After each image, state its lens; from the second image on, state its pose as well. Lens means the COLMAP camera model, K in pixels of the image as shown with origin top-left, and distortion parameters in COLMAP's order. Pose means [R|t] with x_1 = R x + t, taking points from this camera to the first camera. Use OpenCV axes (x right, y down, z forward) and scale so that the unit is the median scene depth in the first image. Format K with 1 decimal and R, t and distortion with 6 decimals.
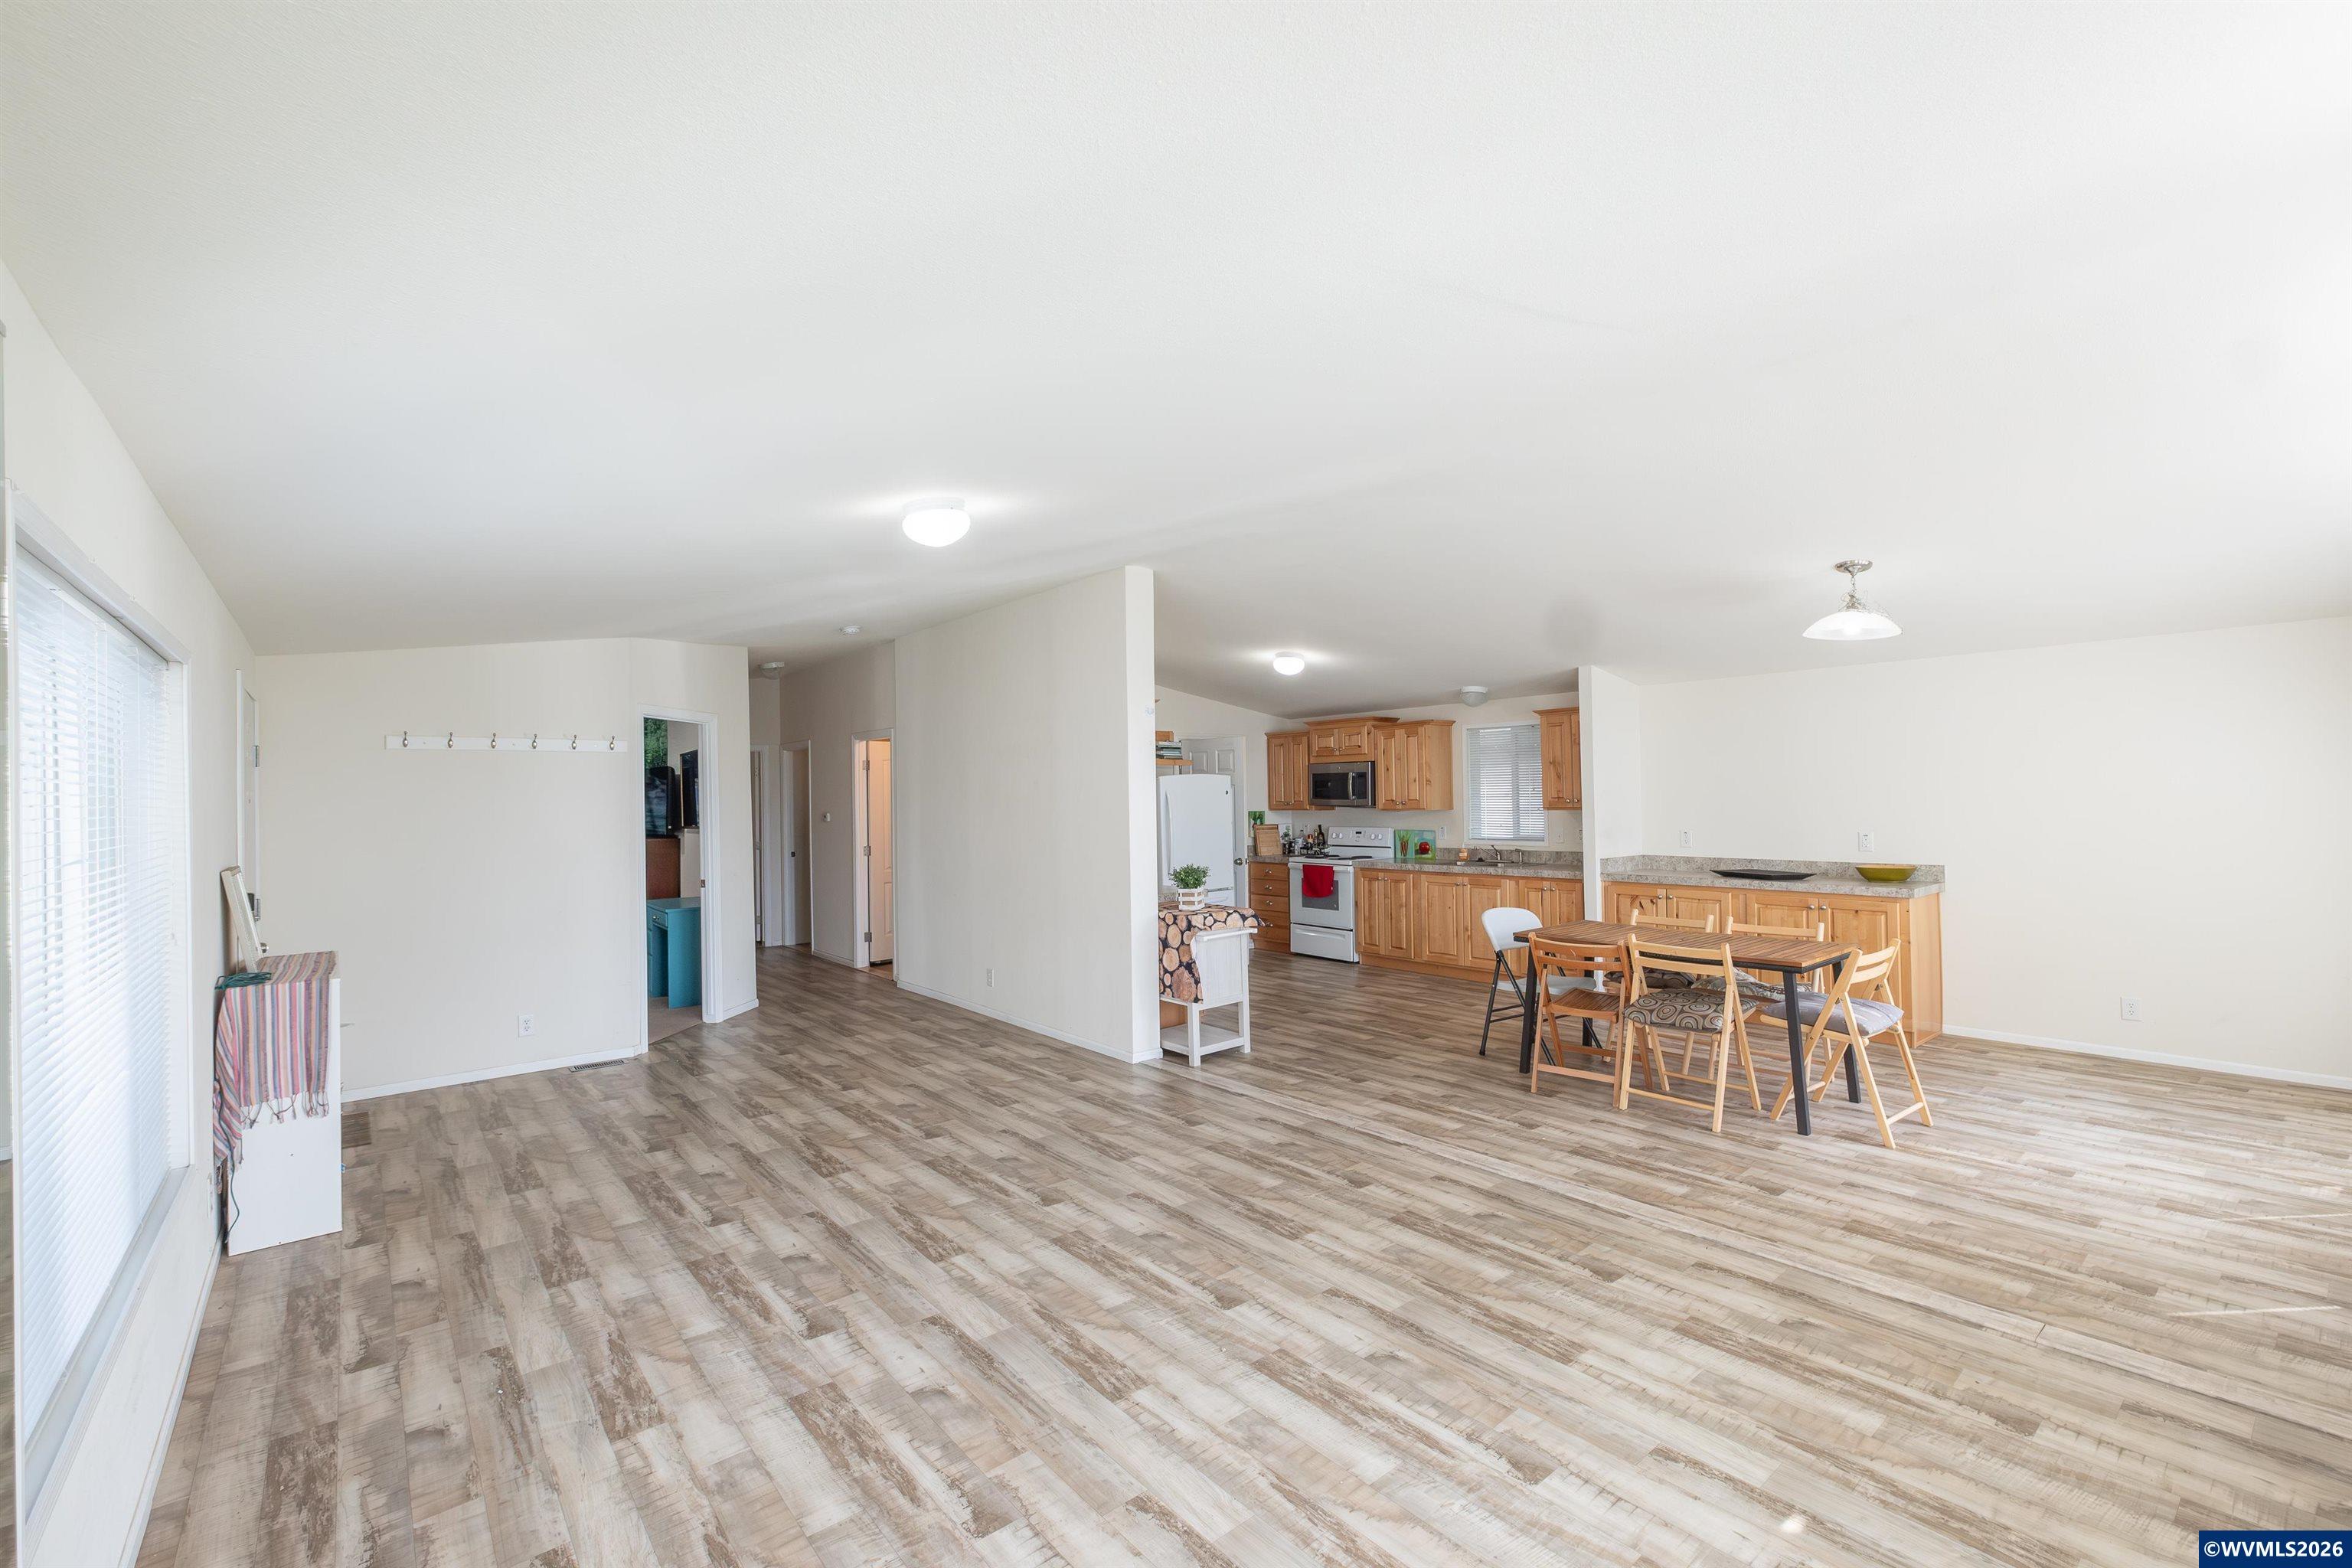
lens RADIAL K [[998.1, 0, 1182.9], [0, 998.1, 786.3], [0, 0, 1]] dist [0.003525, 0.000150]
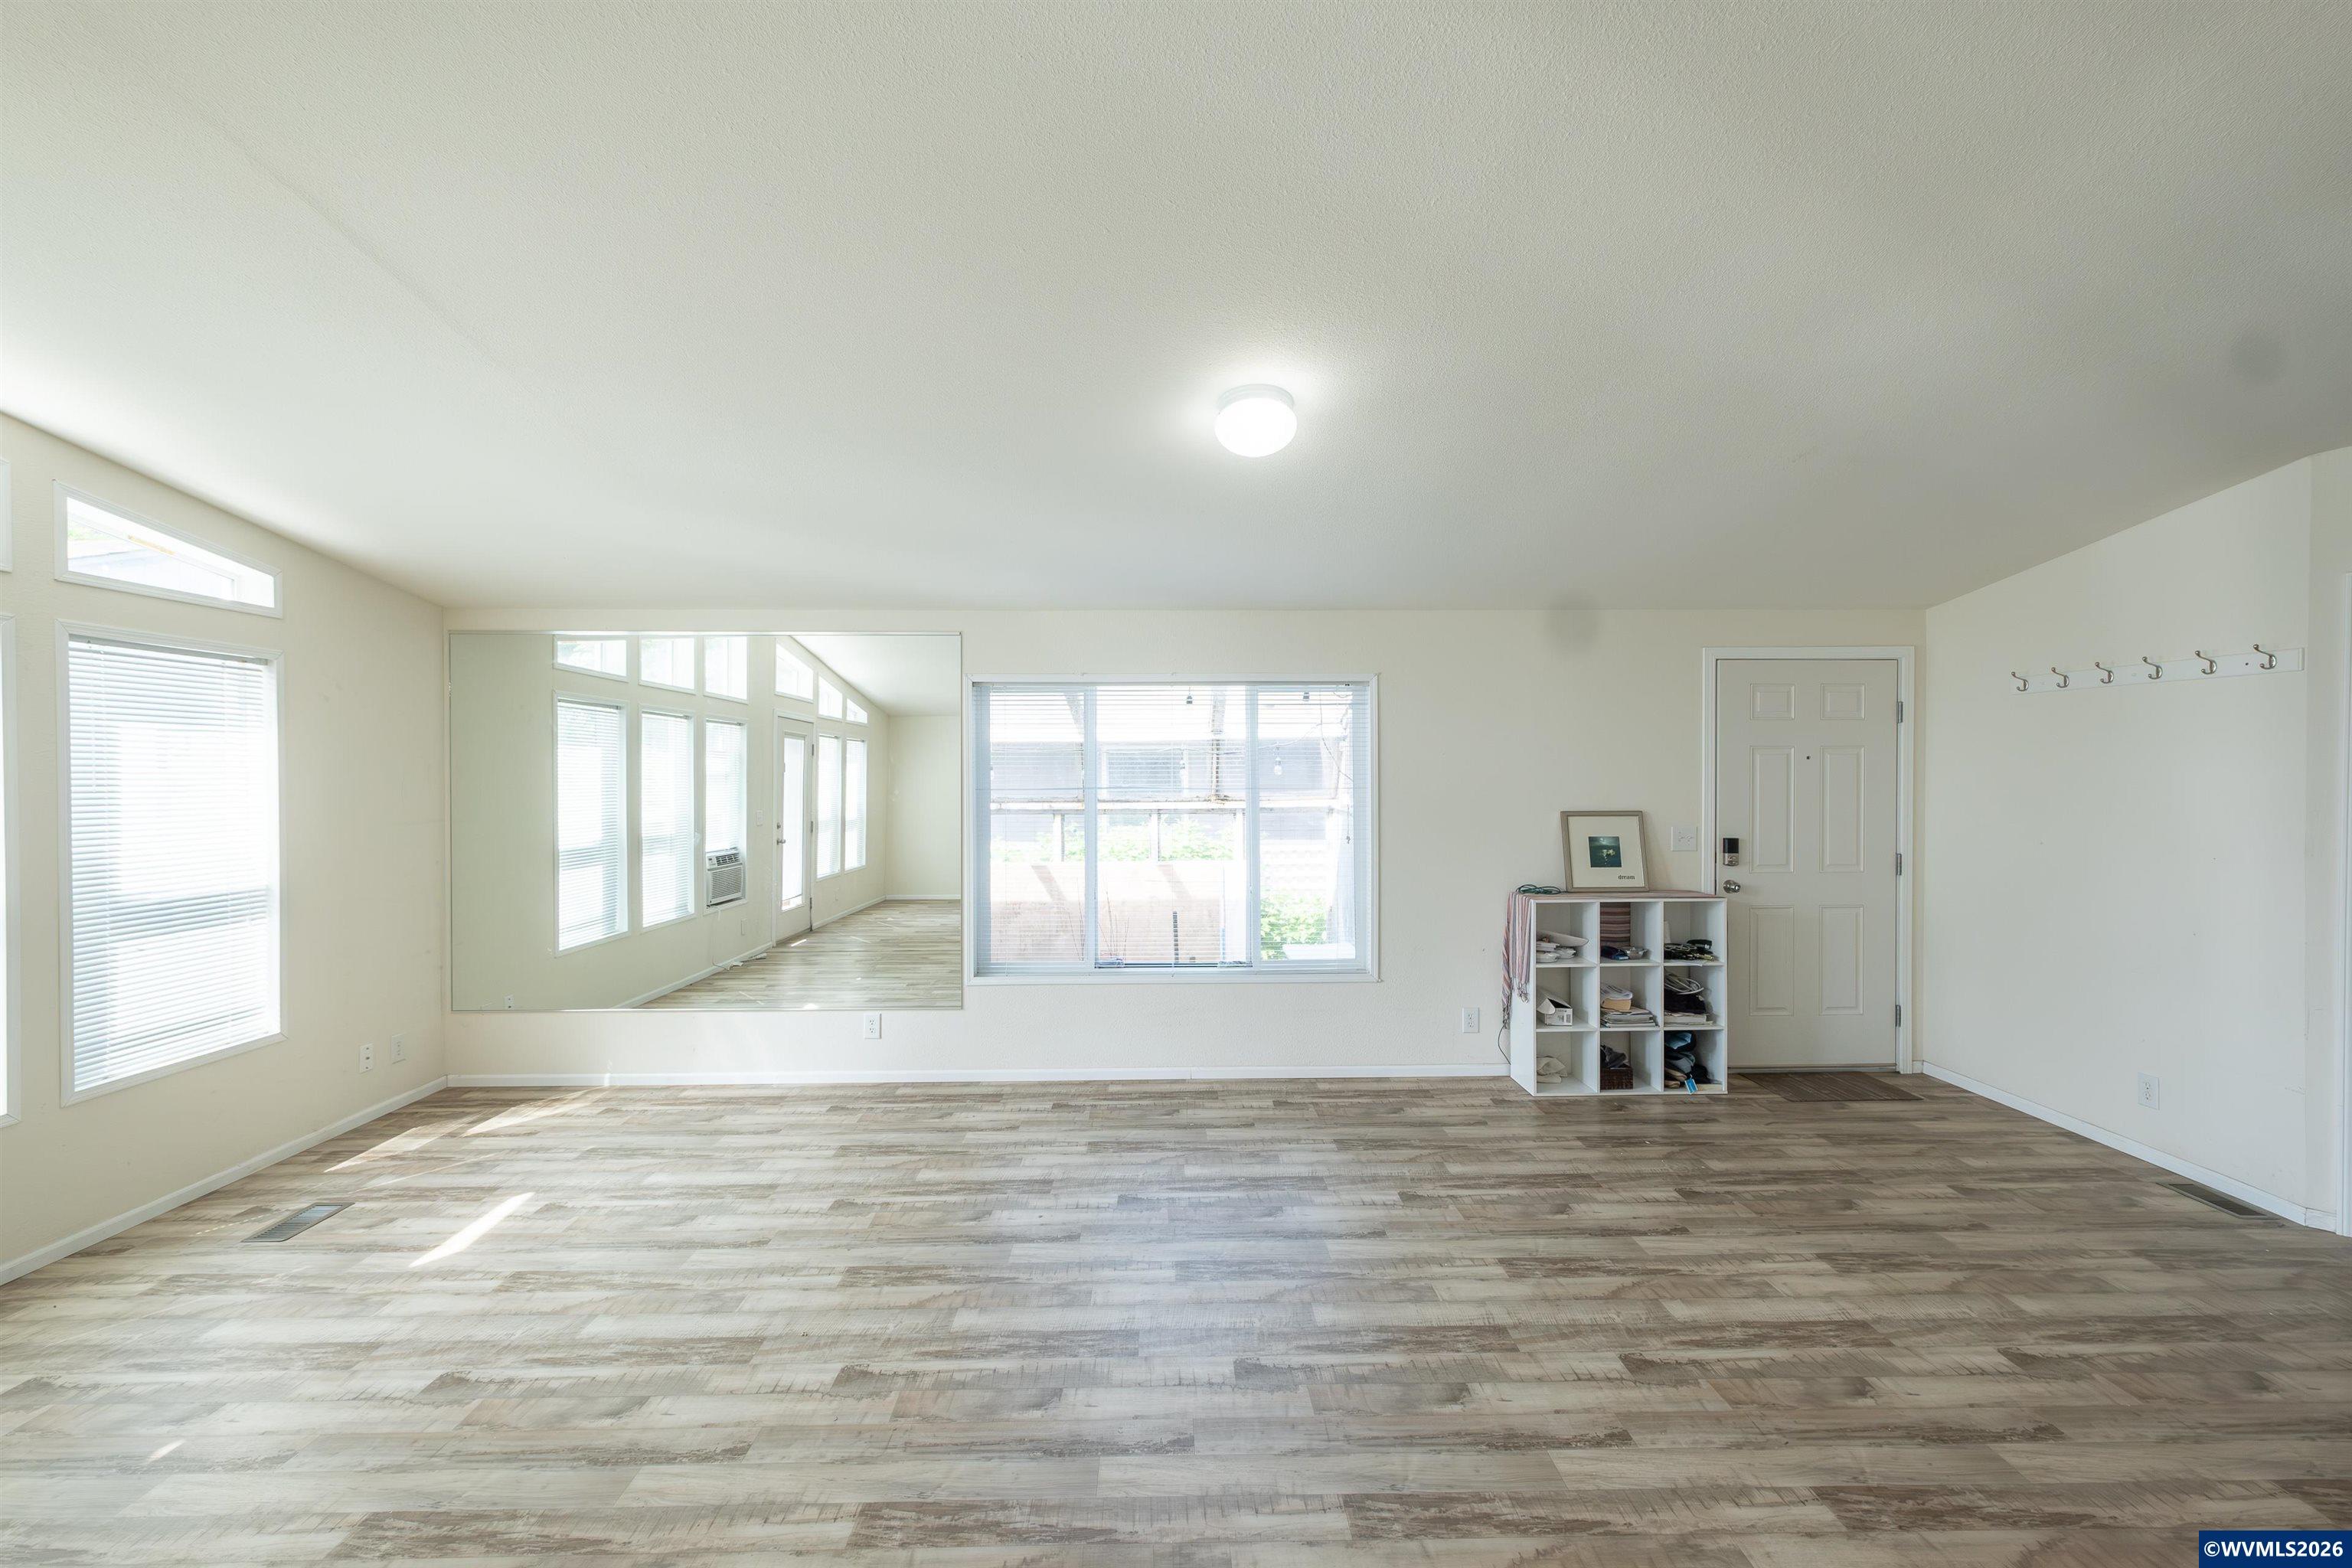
lens RADIAL K [[998.1, 0, 1175.2], [0, 998.1, 788.6], [0, 0, 1]] dist [0.003525, 0.000150]
pose [[-0.622629, 0.035023, -0.781733, 0.244356], [0.020010, 0.999384, 0.028837, 0.003194], [0.782262, 0.002312, -0.622946, 0.824291]]
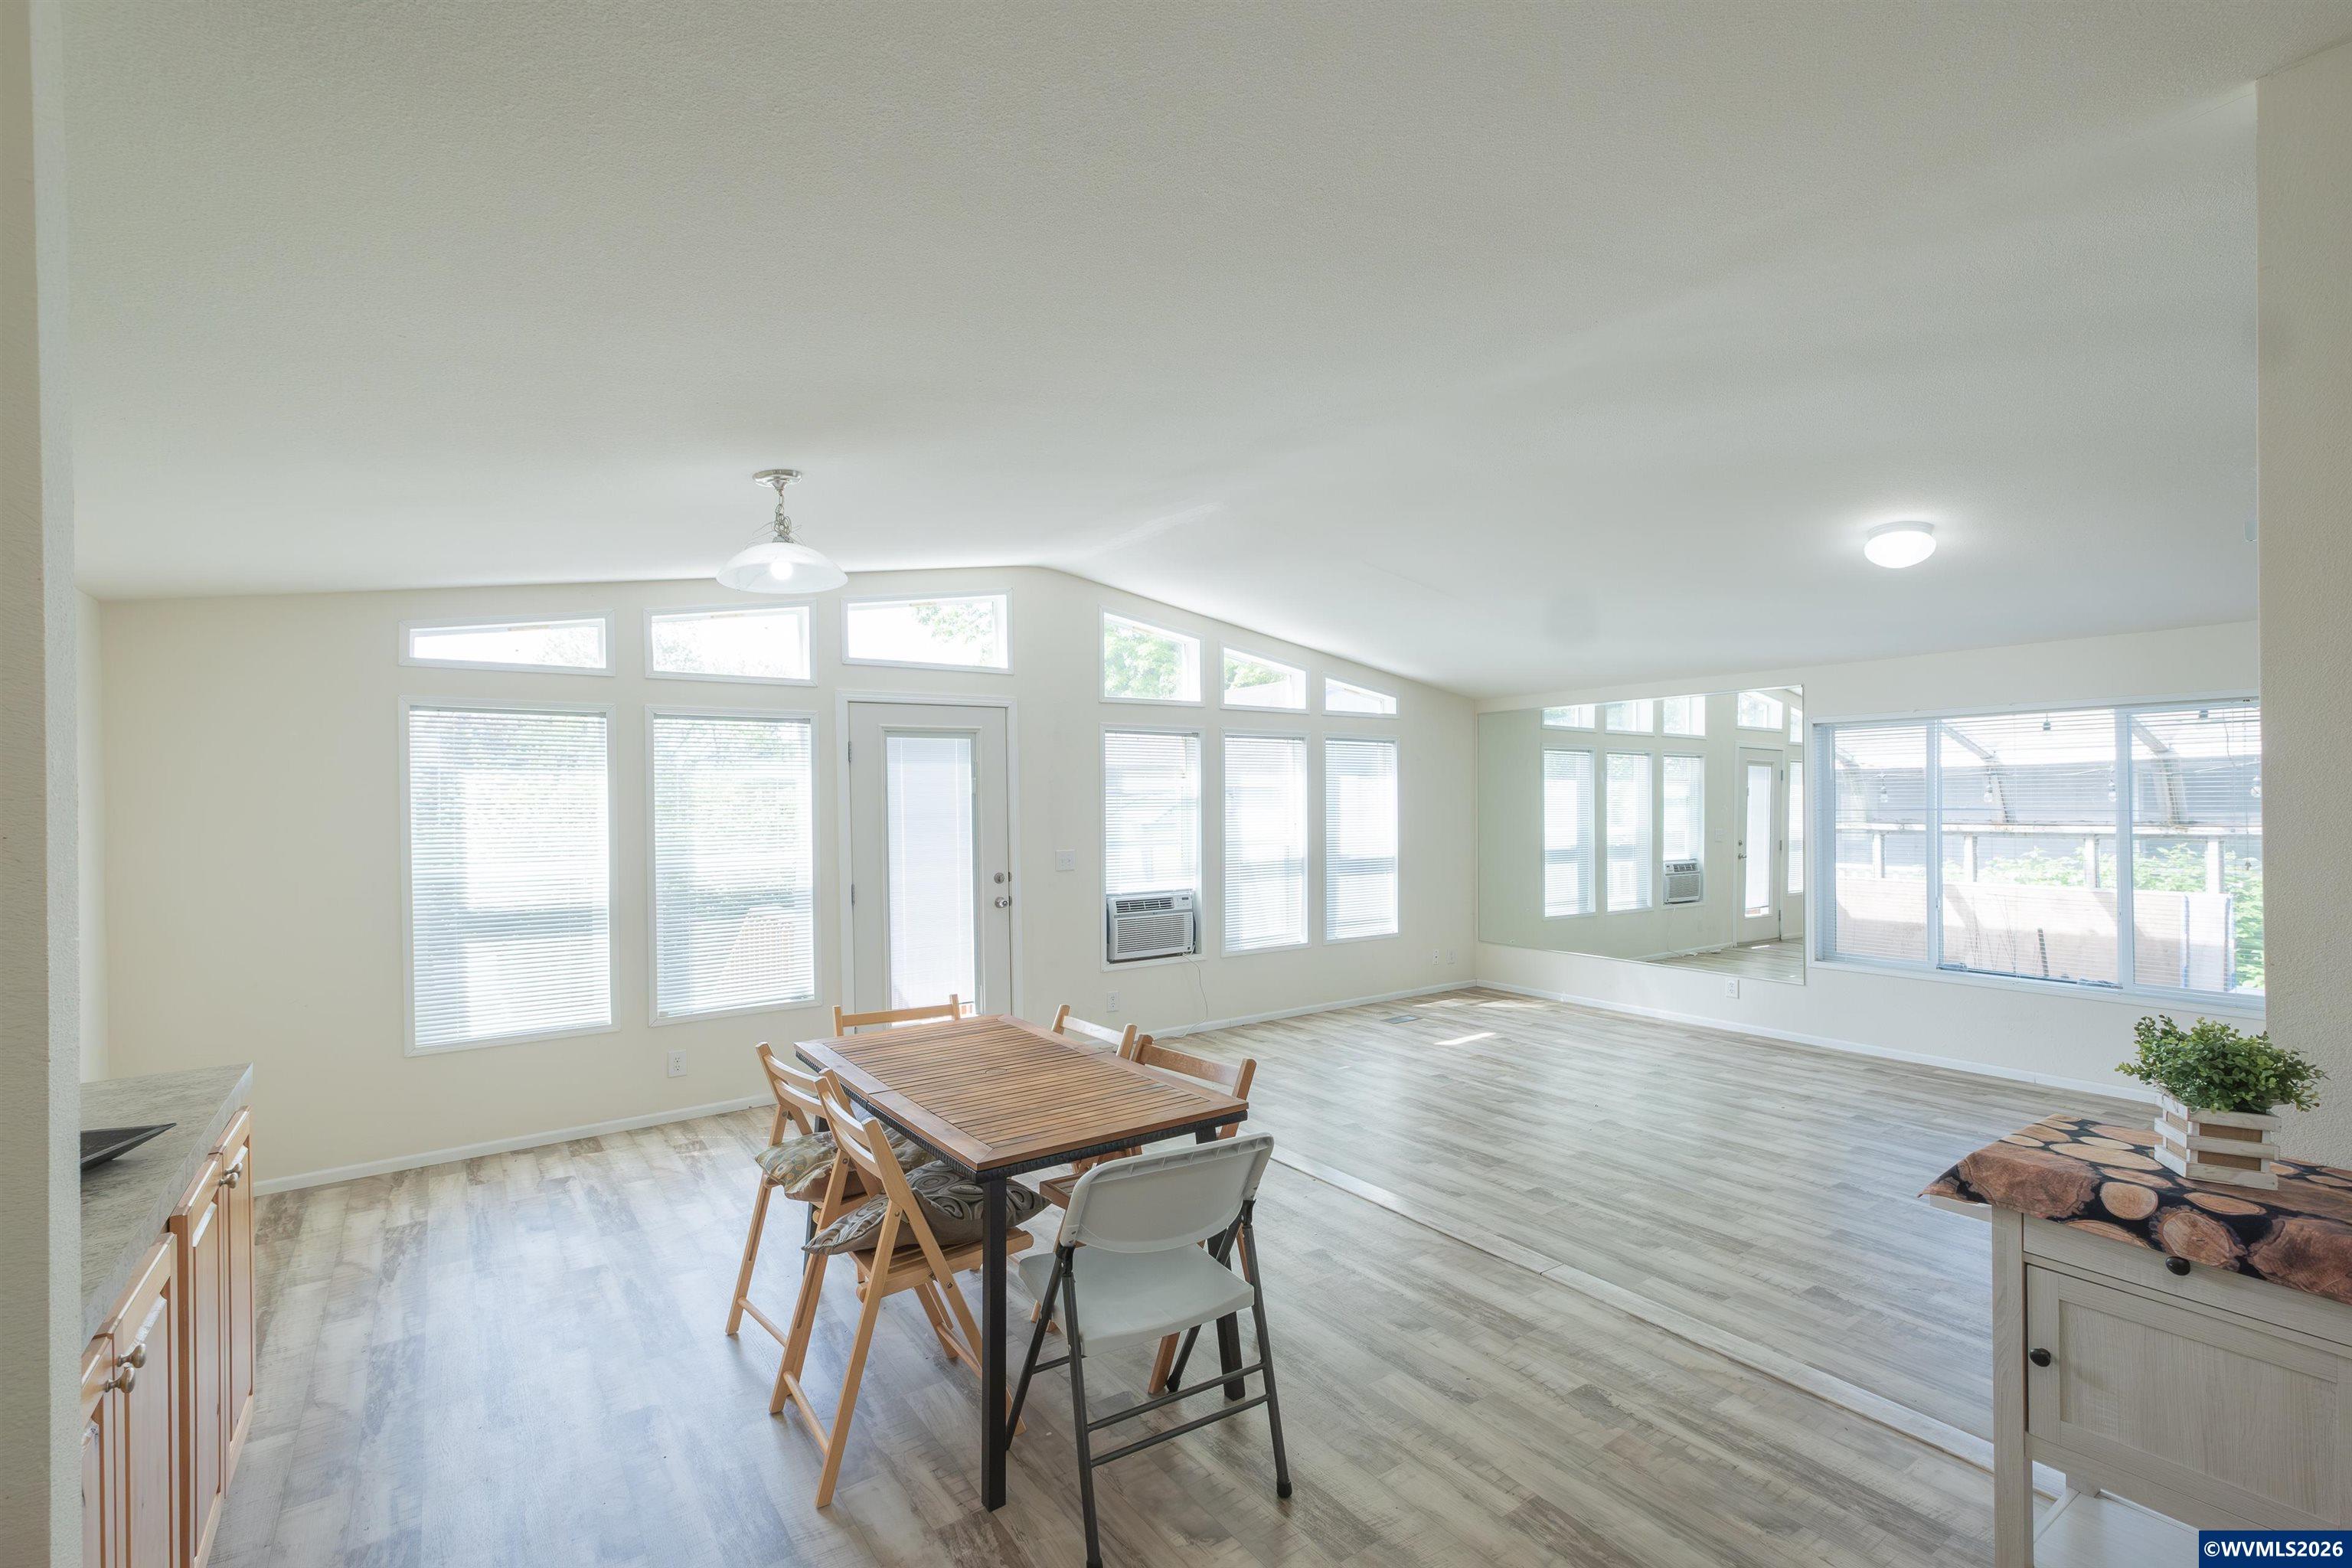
lens RADIAL K [[998.1, 0, 1205.5], [0, 998.1, 773.8], [0, 0, 1]] dist [0.003525, 0.000150]
pose [[-0.998837, 0.028330, 0.039008, 0.280238], [0.026985, 0.999038, -0.034575, 0.005040], [-0.039950, -0.033482, -0.998641, 1.249983]]
